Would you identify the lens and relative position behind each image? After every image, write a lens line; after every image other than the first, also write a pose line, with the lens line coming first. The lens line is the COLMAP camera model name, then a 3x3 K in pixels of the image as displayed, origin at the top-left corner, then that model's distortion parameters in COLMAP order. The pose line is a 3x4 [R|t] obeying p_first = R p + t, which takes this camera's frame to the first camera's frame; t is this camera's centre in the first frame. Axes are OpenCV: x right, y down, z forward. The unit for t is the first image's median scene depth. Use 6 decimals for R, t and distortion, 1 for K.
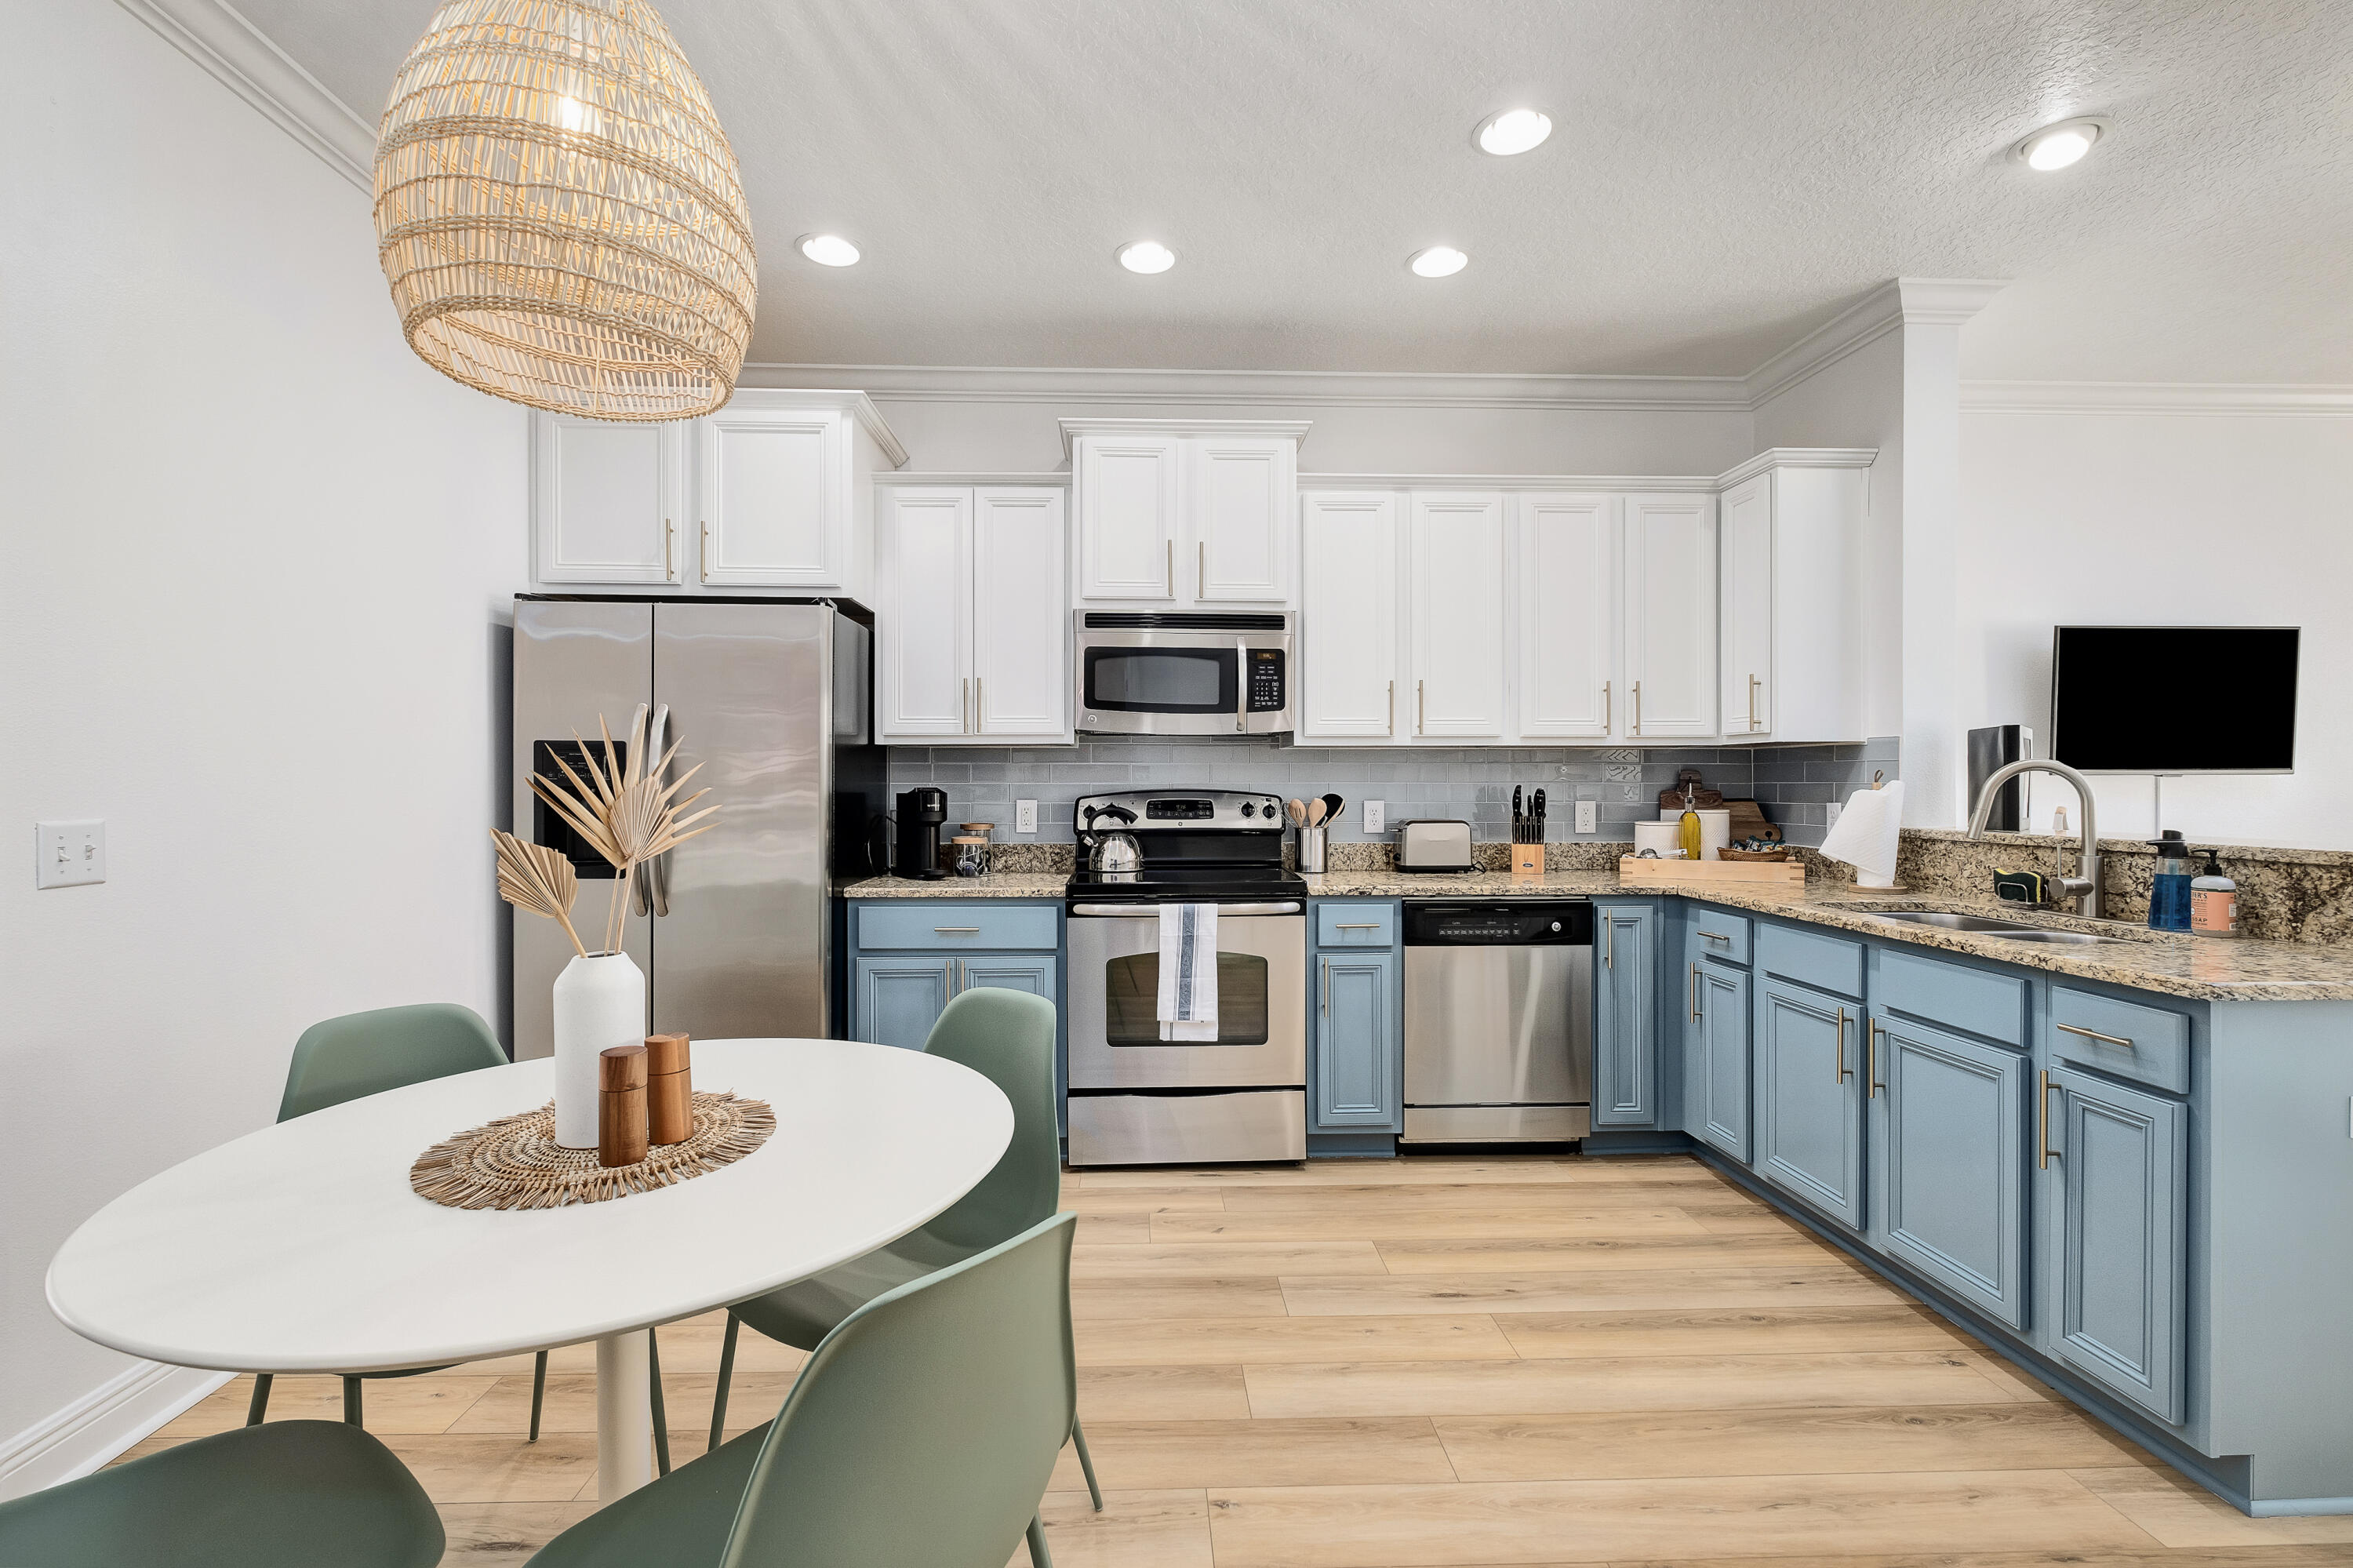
lens RADIAL K [[1043.5, 0, 1164.6], [0, 1043.5, 778.4], [0, 0, 1]] dist [-0.004090, 0.000486]
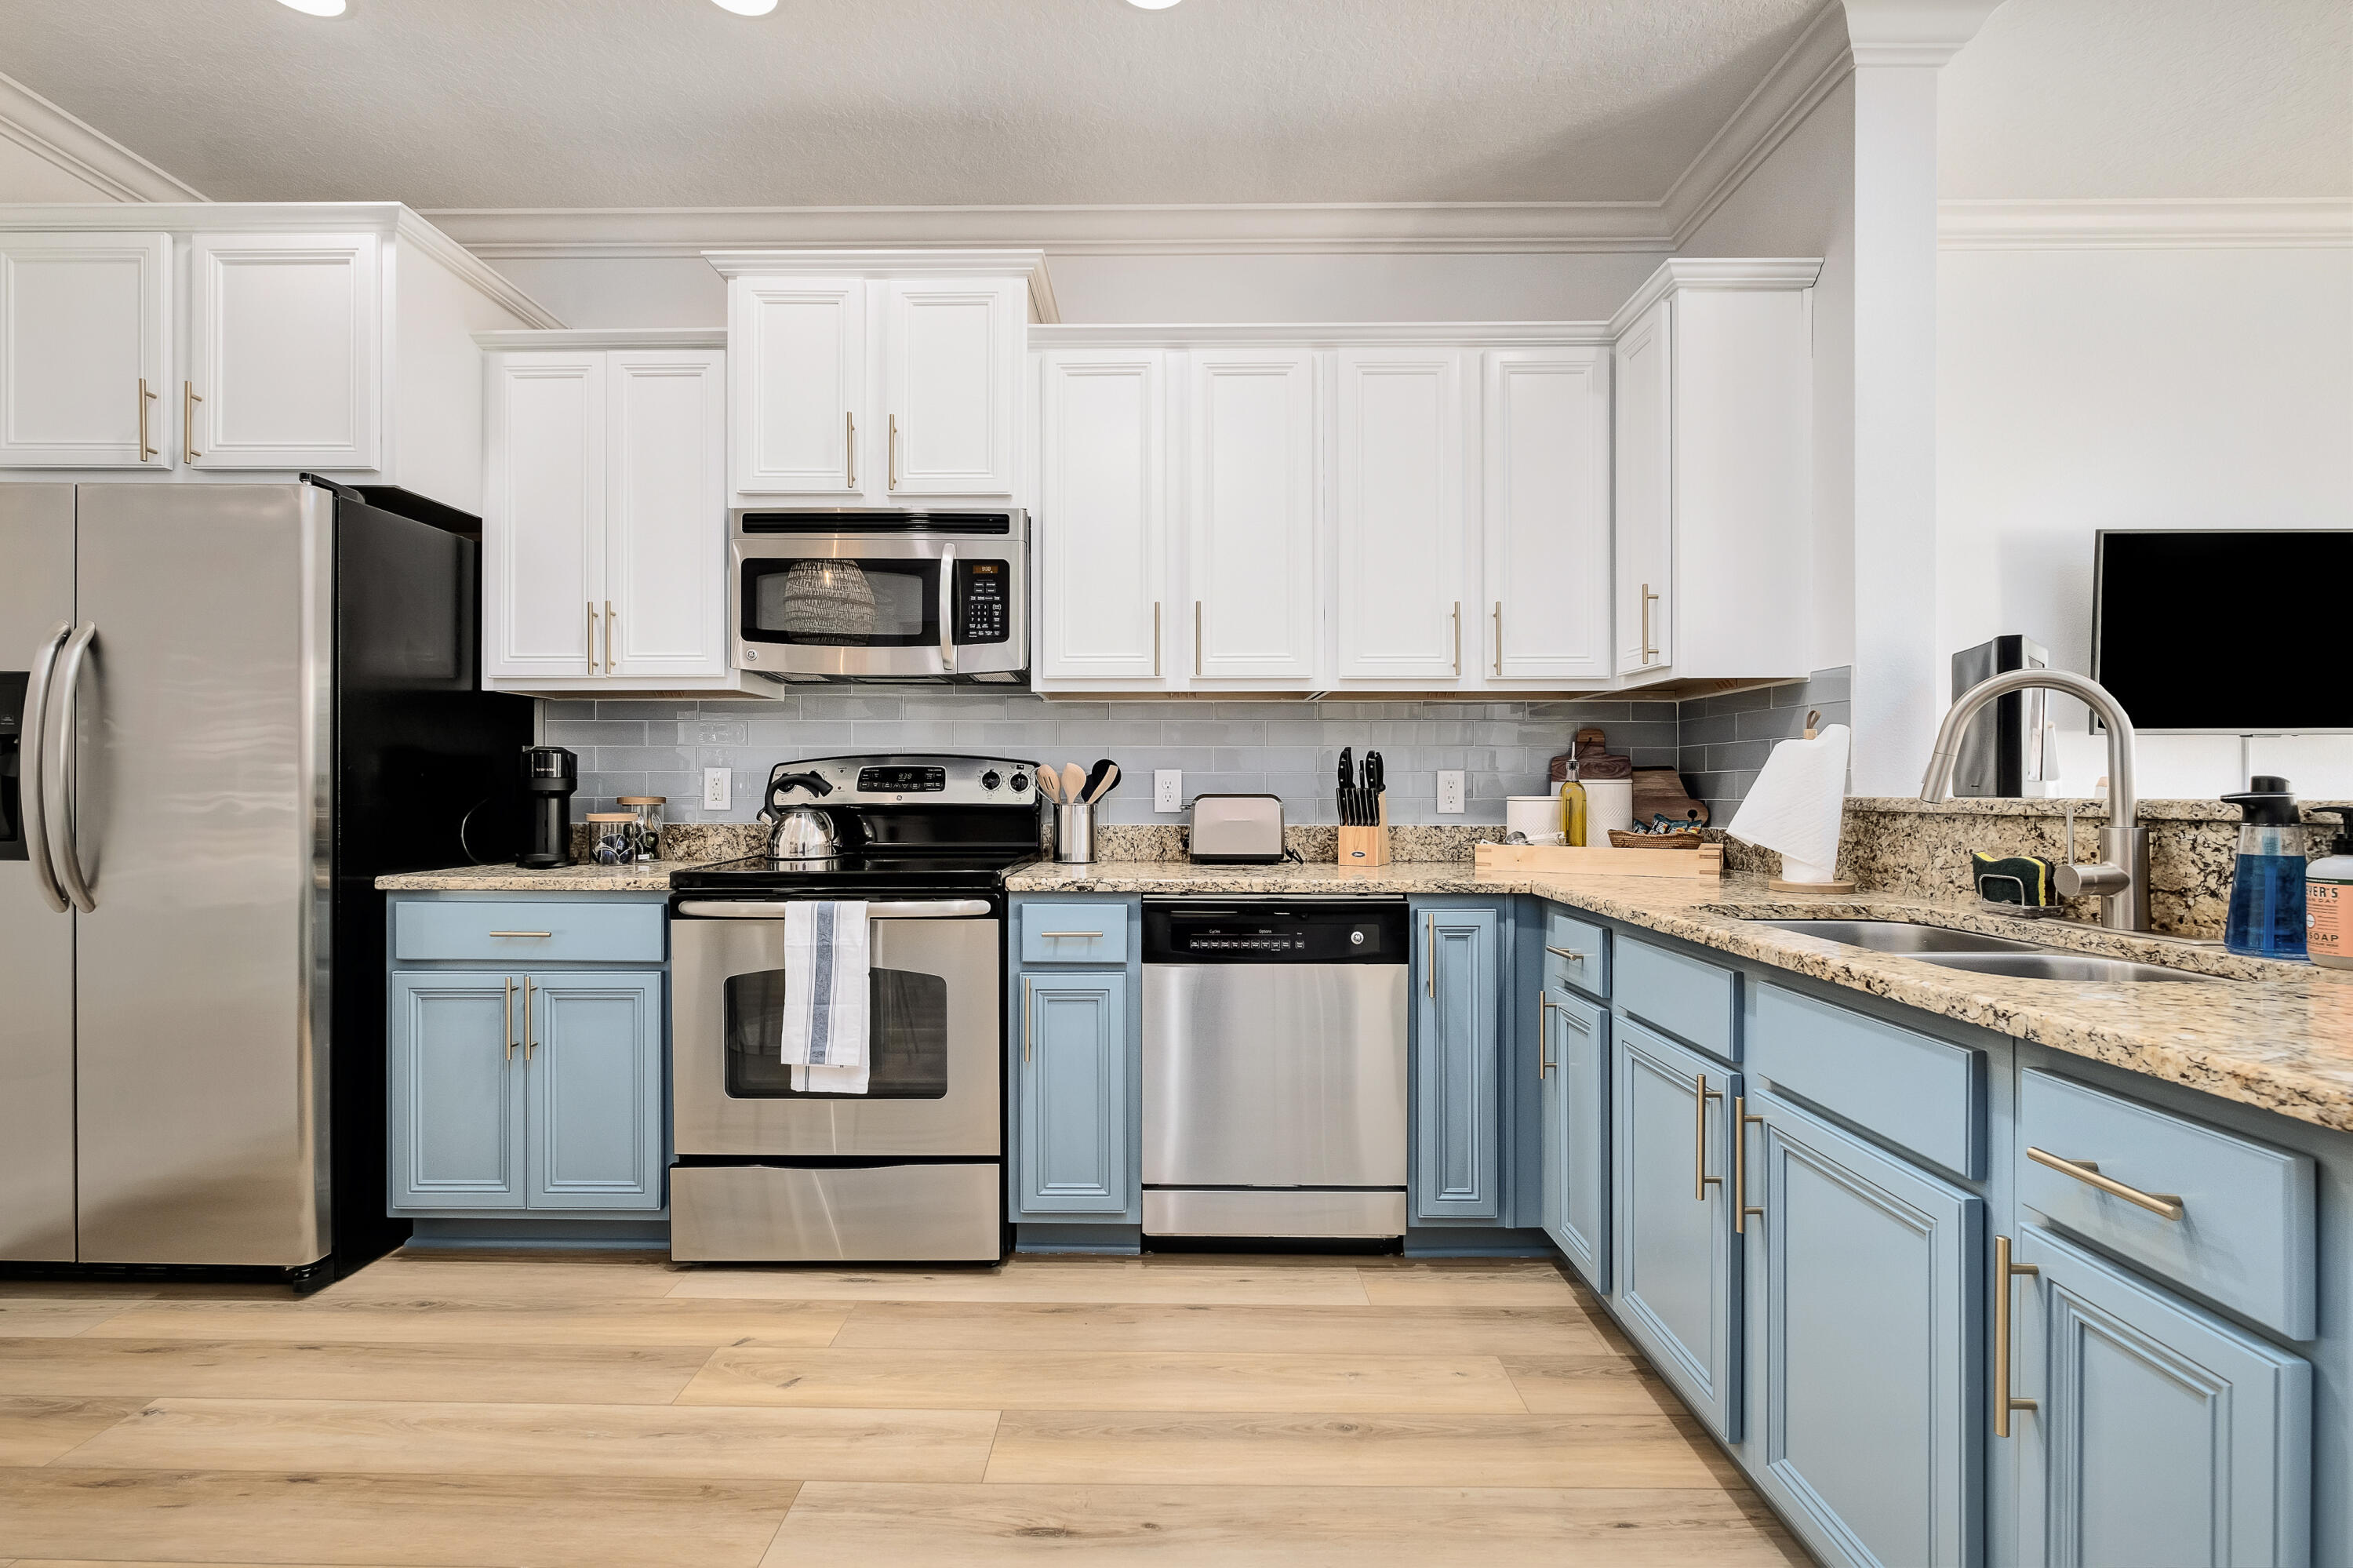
lens RADIAL K [[1043.5, 0, 1158.0], [0, 1043.5, 777.5], [0, 0, 1]] dist [-0.004090, 0.000486]
pose [[0.998904, 0.001550, -0.046772, 0.276402], [-0.001834, 0.999980, -0.006044, 0.038273], [0.046762, 0.006123, 0.998887, 0.287207]]
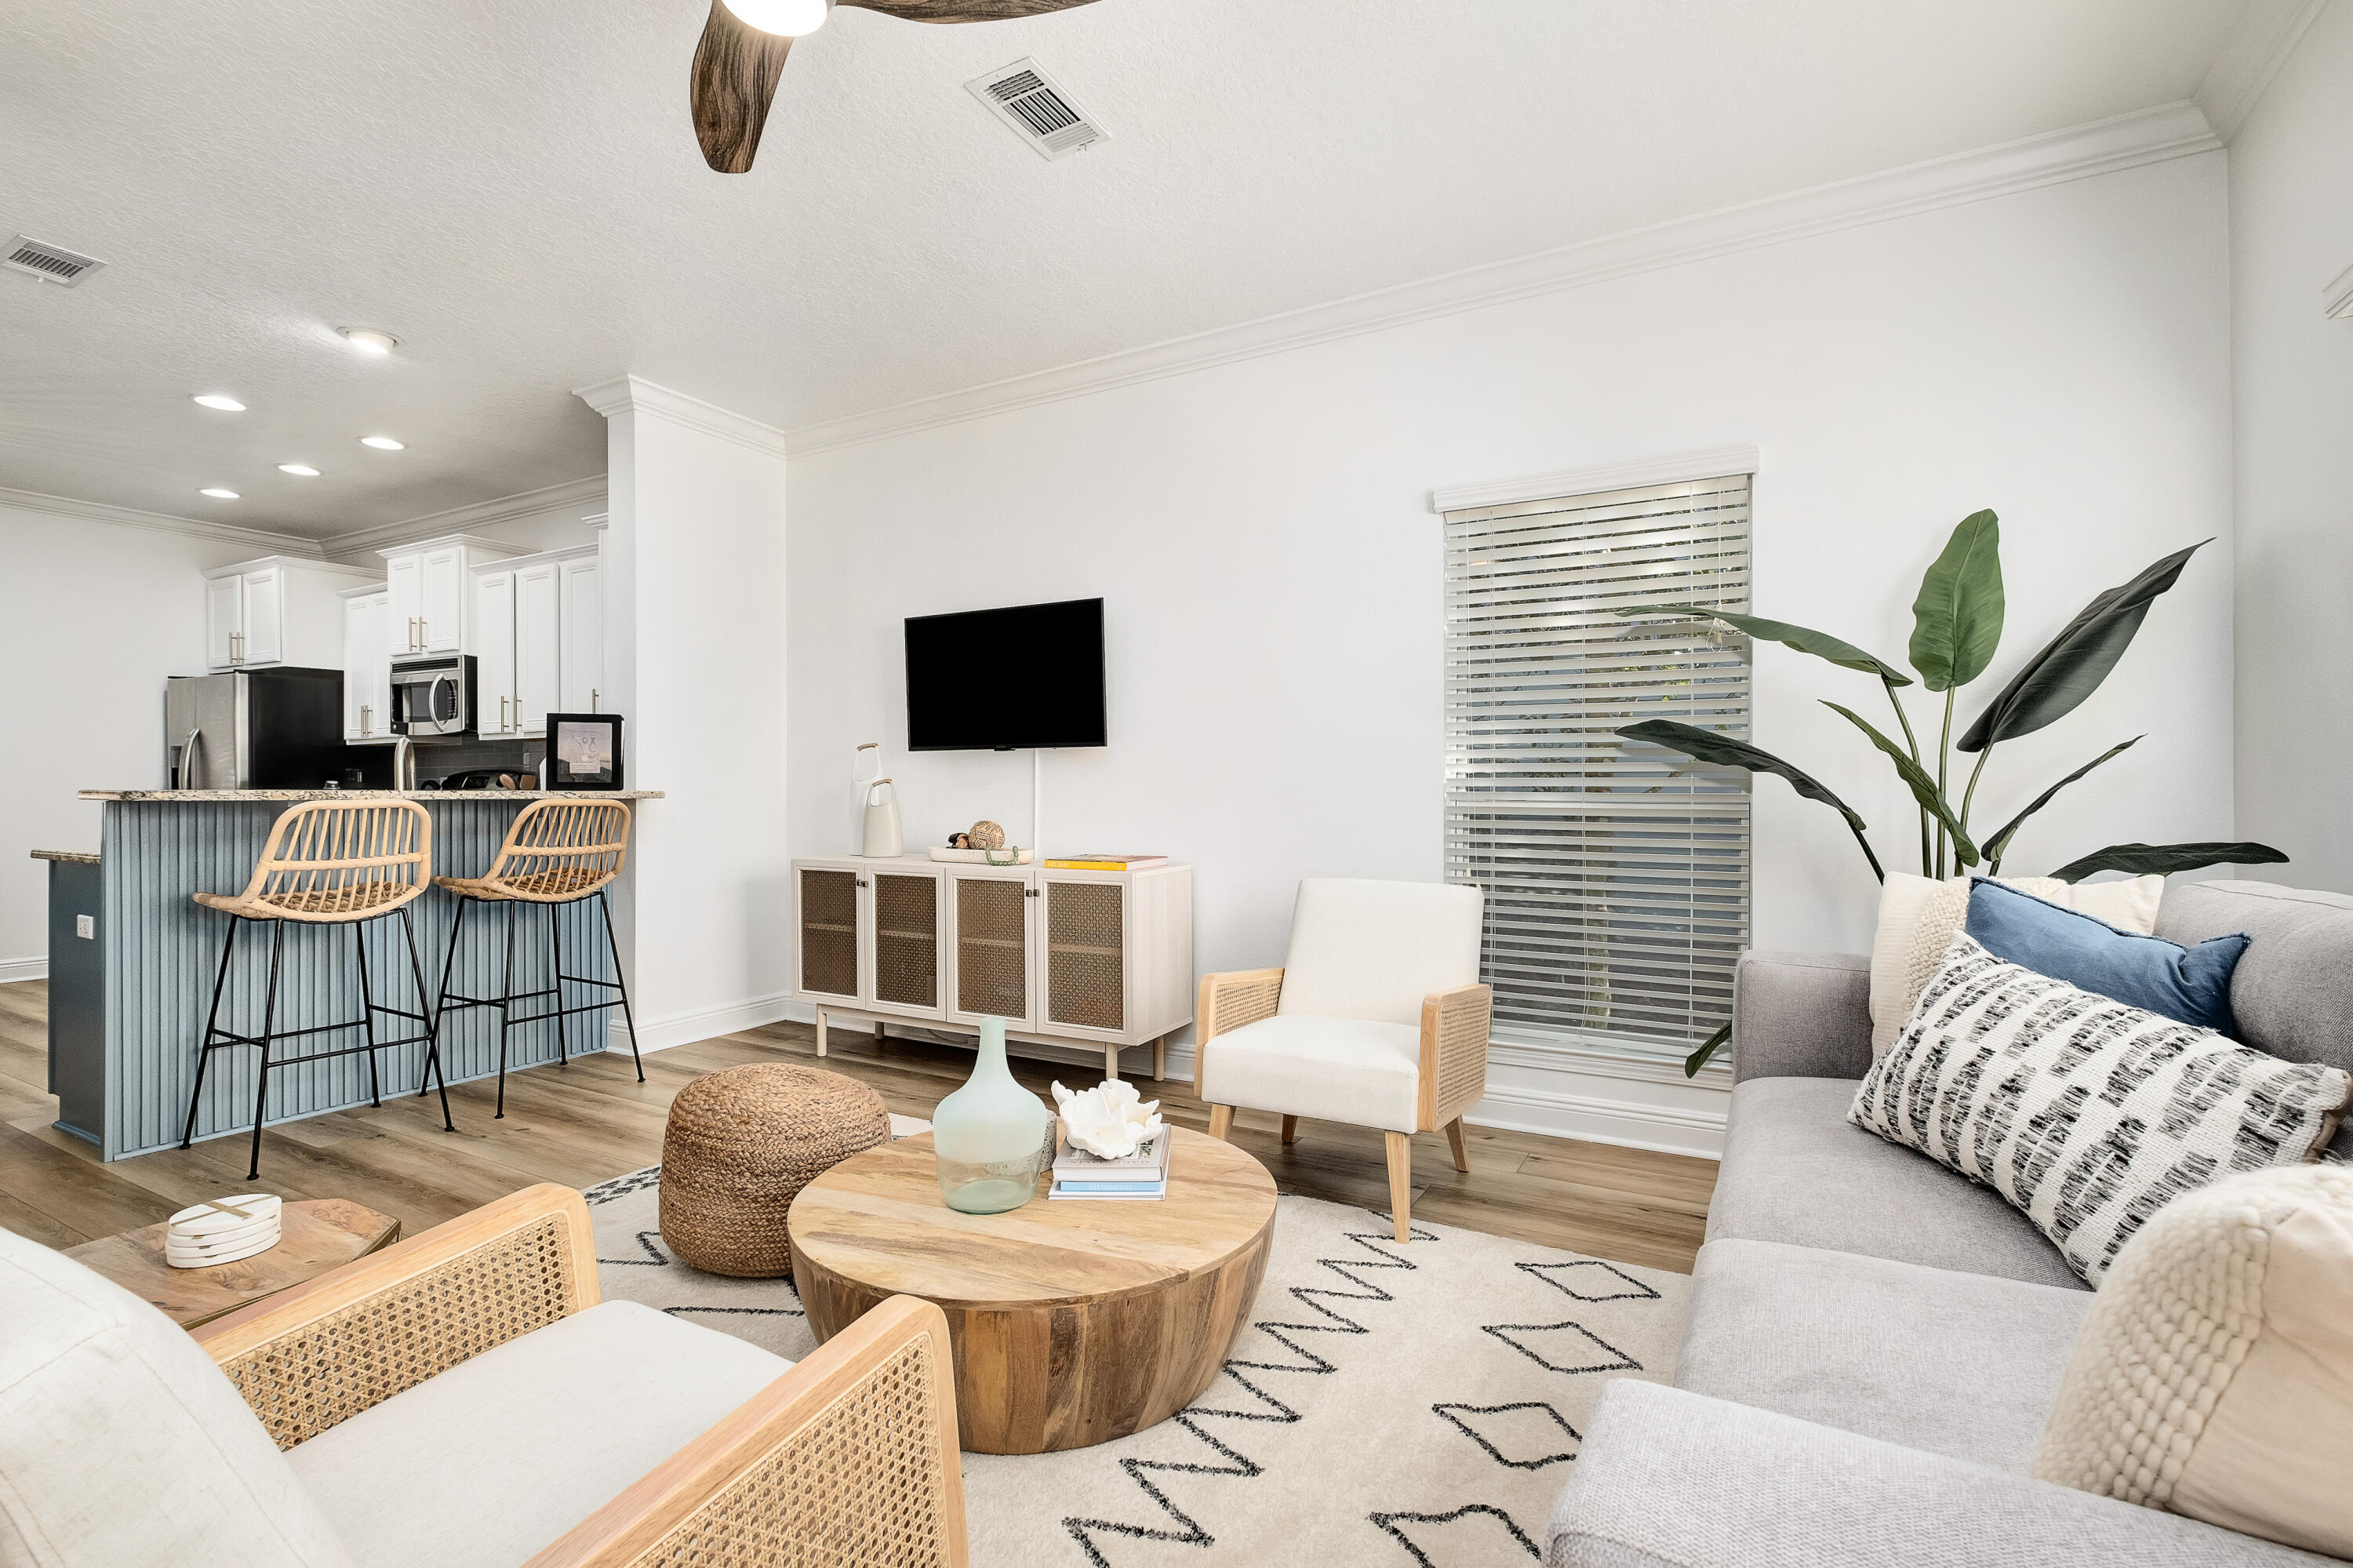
lens RADIAL K [[1043.5, 0, 1194.1], [0, 1043.5, 780.7], [0, 0, 1]] dist [-0.004090, 0.000486]
pose [[0.867307, -0.003557, -0.497760, 2.022183], [0.003127, 0.999994, -0.001697, 0.038427], [0.497763, -0.000085, 0.867313, 0.202896]]
